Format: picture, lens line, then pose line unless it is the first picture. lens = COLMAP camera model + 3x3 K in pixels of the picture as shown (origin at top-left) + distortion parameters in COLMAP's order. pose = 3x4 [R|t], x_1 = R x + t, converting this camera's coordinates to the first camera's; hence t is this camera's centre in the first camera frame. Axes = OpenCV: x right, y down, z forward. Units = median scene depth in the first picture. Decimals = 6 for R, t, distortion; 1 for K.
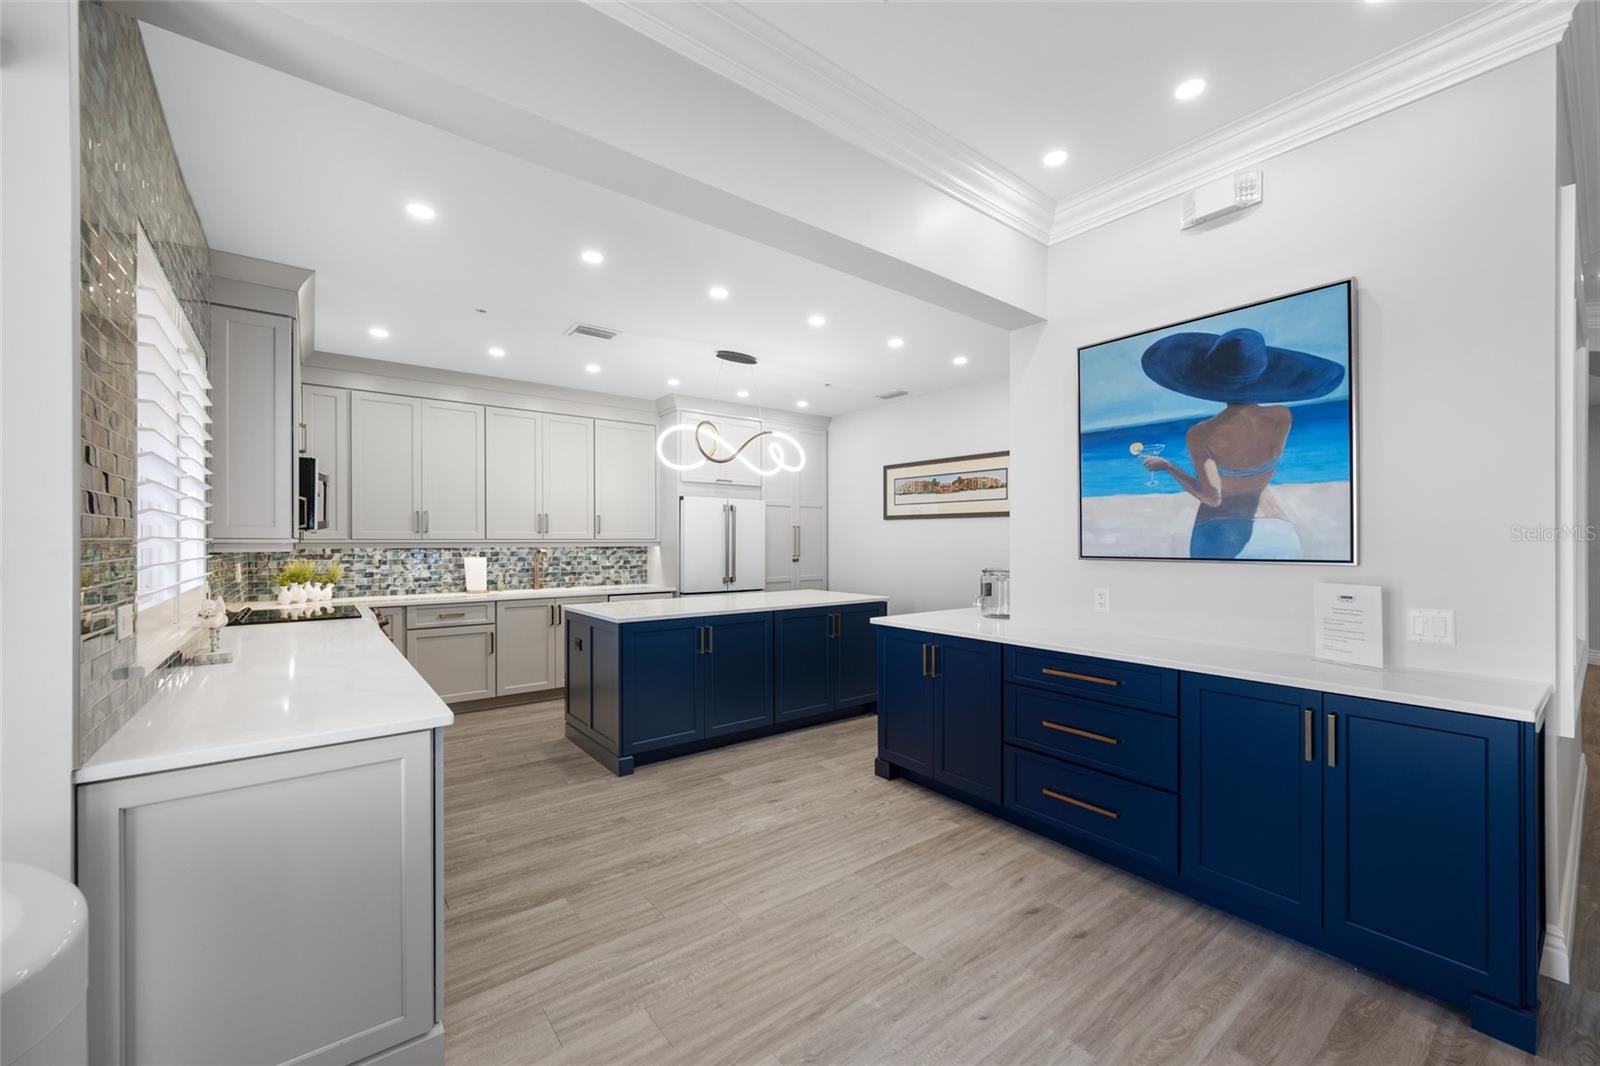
lens RADIAL K [[639.3, 0, 800.0], [0, 639.3, 533.0], [0, 0, 1]] dist [-0.000554, 0.000109]
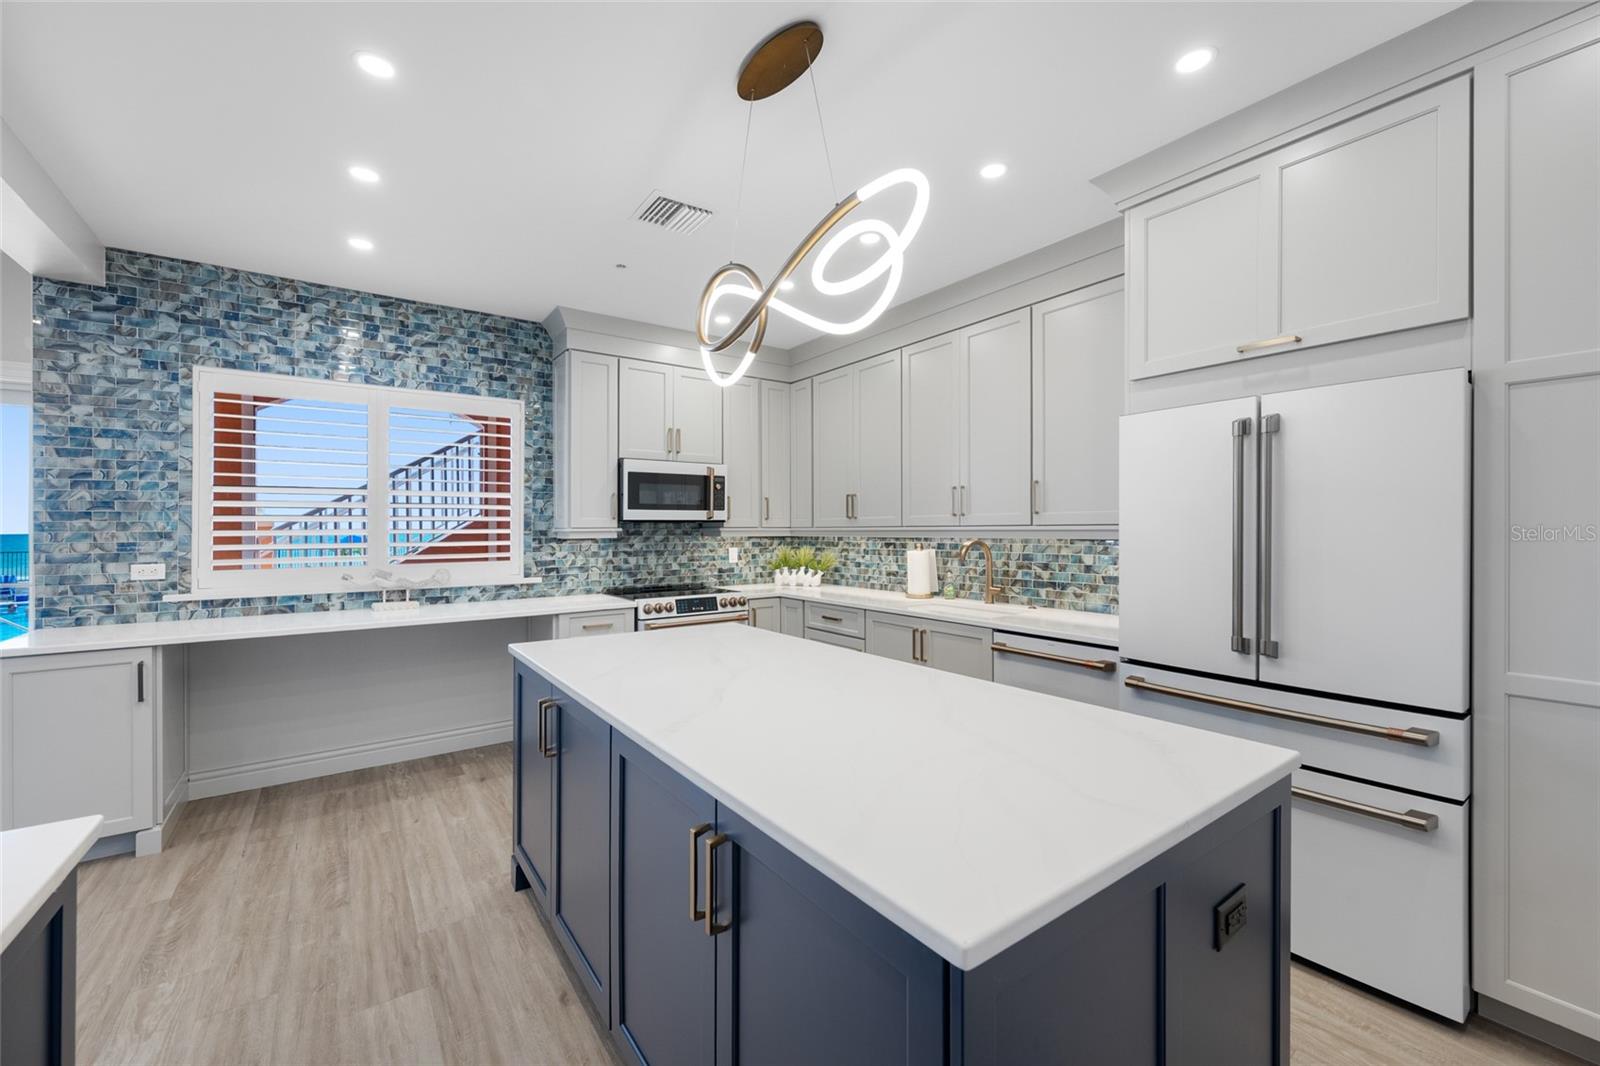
lens RADIAL K [[639.3, 0, 800.0], [0, 639.3, 533.0], [0, 0, 1]] dist [-0.000554, 0.000109]
pose [[-0.039117, 0.009485, -0.999190, 0.265821], [0.019307, 0.999775, 0.008734, 0.008930], [0.999048, -0.018950, -0.039291, 0.938519]]
